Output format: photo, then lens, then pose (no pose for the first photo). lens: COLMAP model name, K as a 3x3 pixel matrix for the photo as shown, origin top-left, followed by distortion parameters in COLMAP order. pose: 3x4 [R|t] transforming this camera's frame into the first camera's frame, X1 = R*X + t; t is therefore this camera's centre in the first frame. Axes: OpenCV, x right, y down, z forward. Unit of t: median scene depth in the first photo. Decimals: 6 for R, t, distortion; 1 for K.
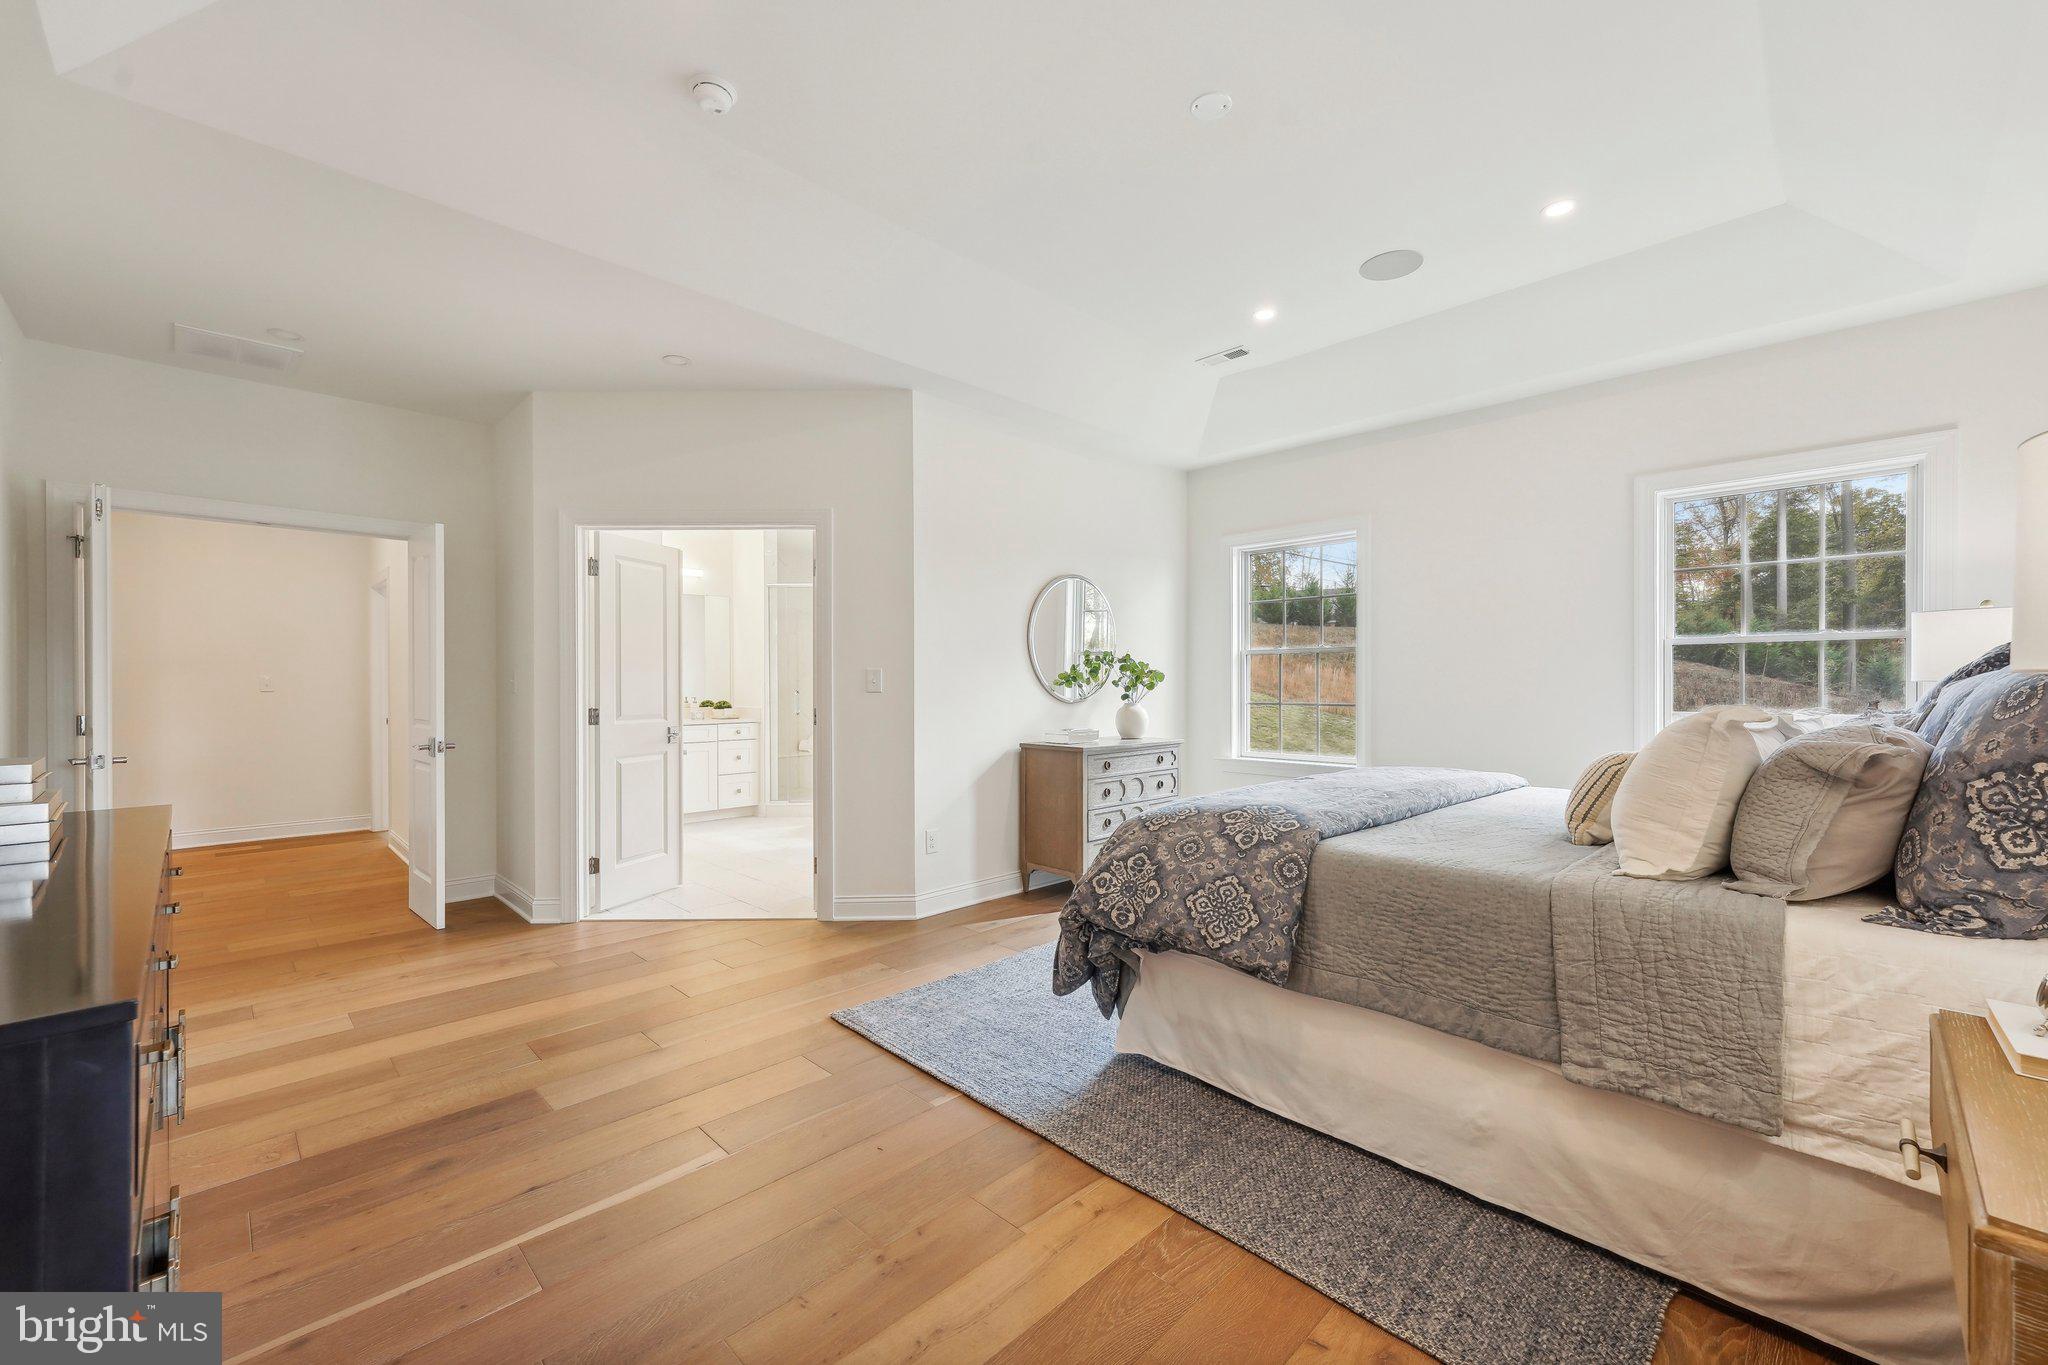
lens RADIAL K [[831.8, 0, 1017.4], [0, 831.8, 691.9], [0, 0, 1]] dist [0.001789, 0.000666]
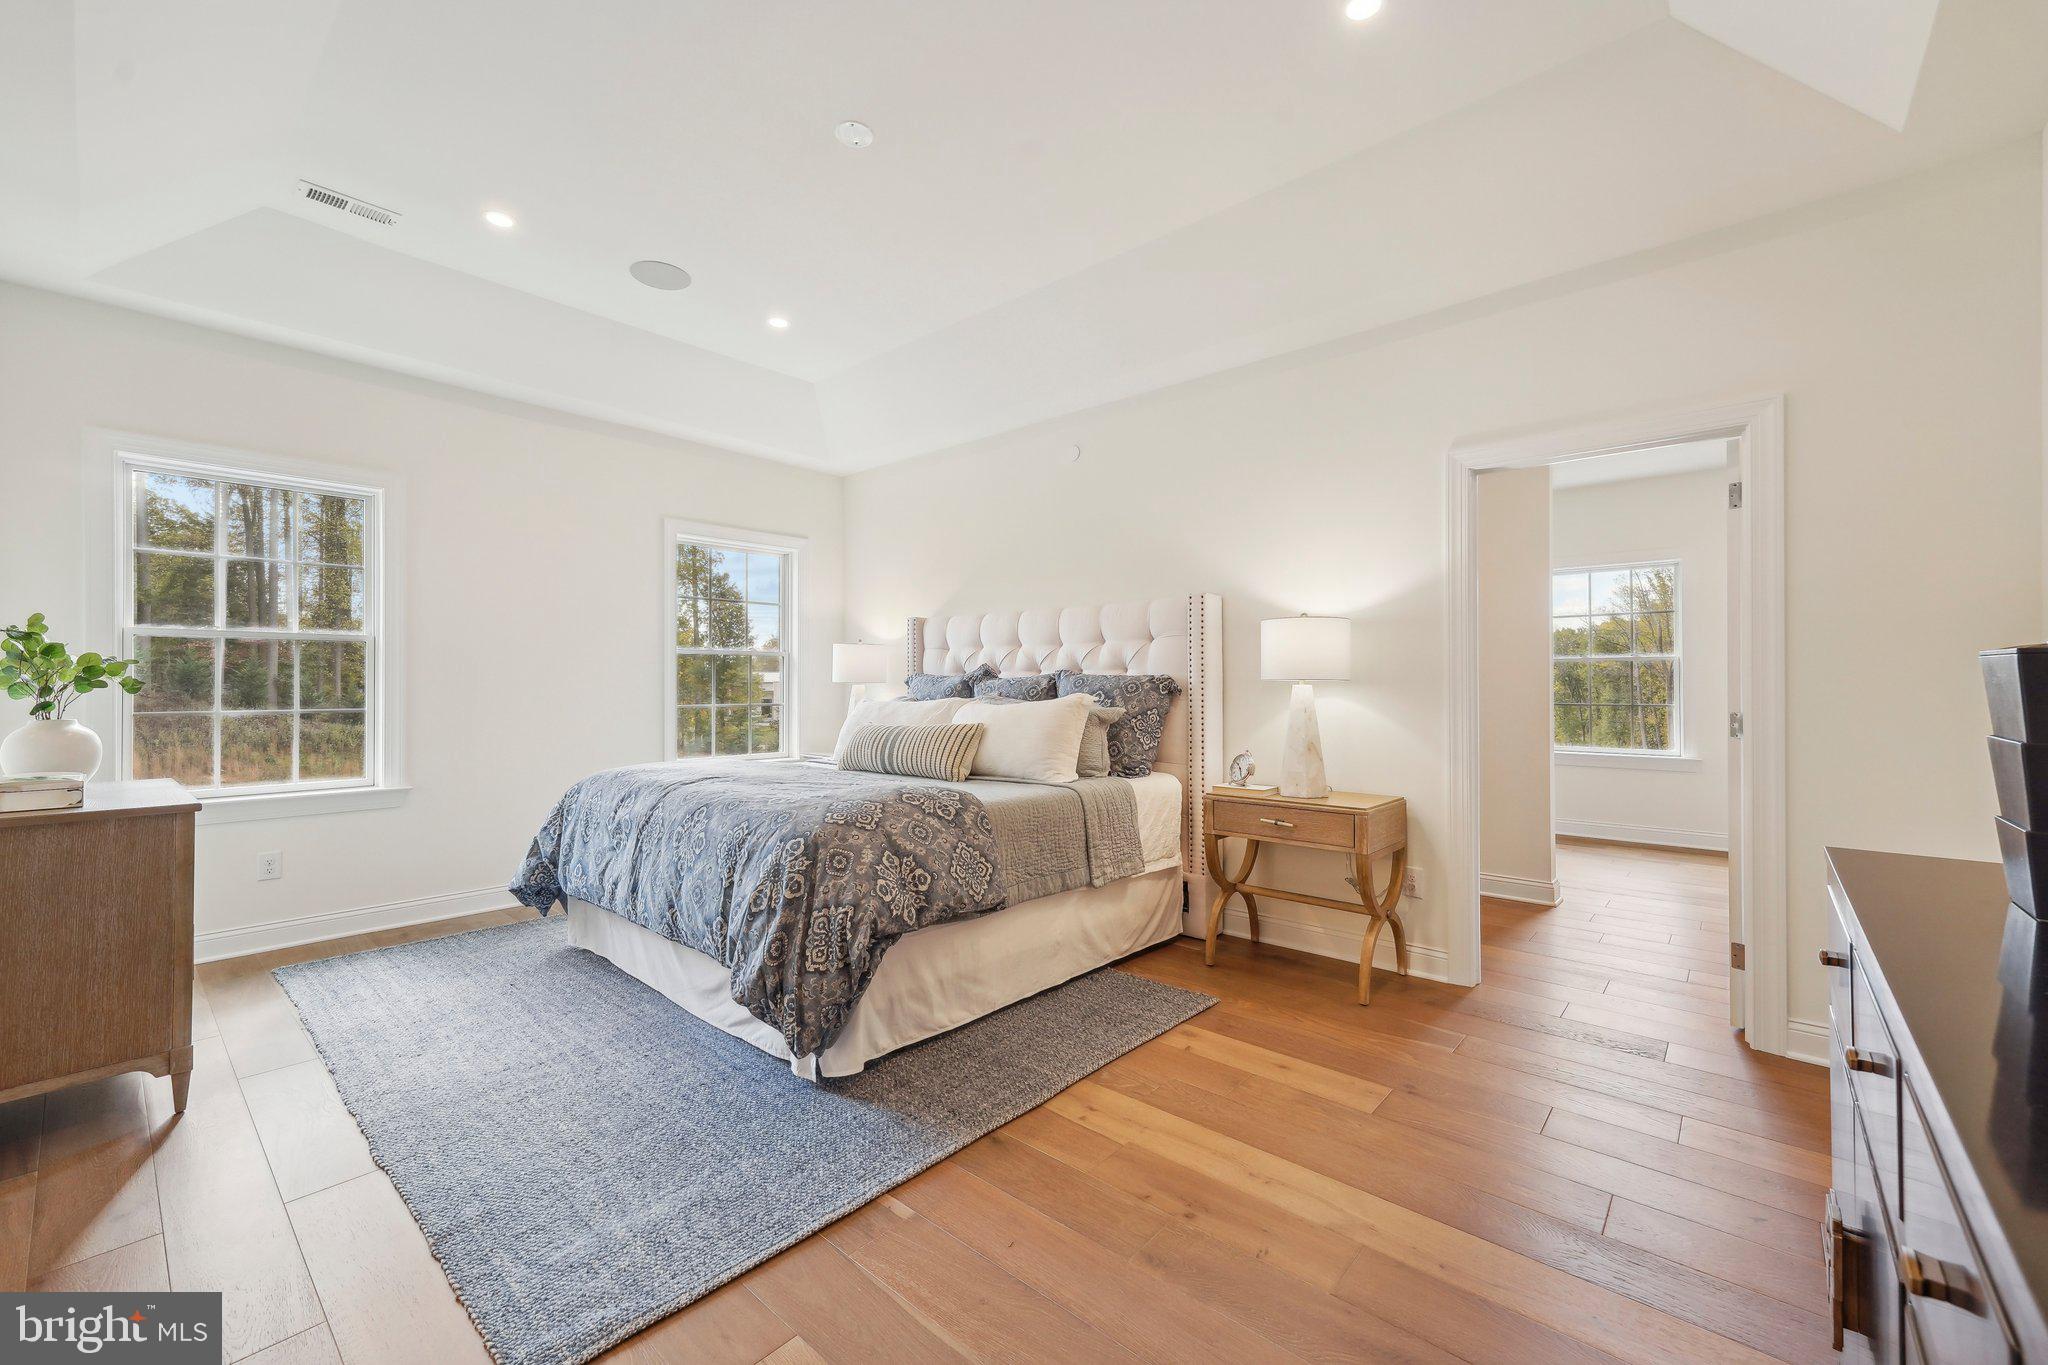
lens RADIAL K [[831.8, 0, 1016.7], [0, 831.8, 679.8], [0, 0, 1]] dist [0.001789, 0.000666]
pose [[-0.076872, 0.002949, 0.997037, -1.024223], [0.007430, 0.999970, -0.002385, -0.012089], [-0.997013, 0.007225, -0.076891, 1.088019]]
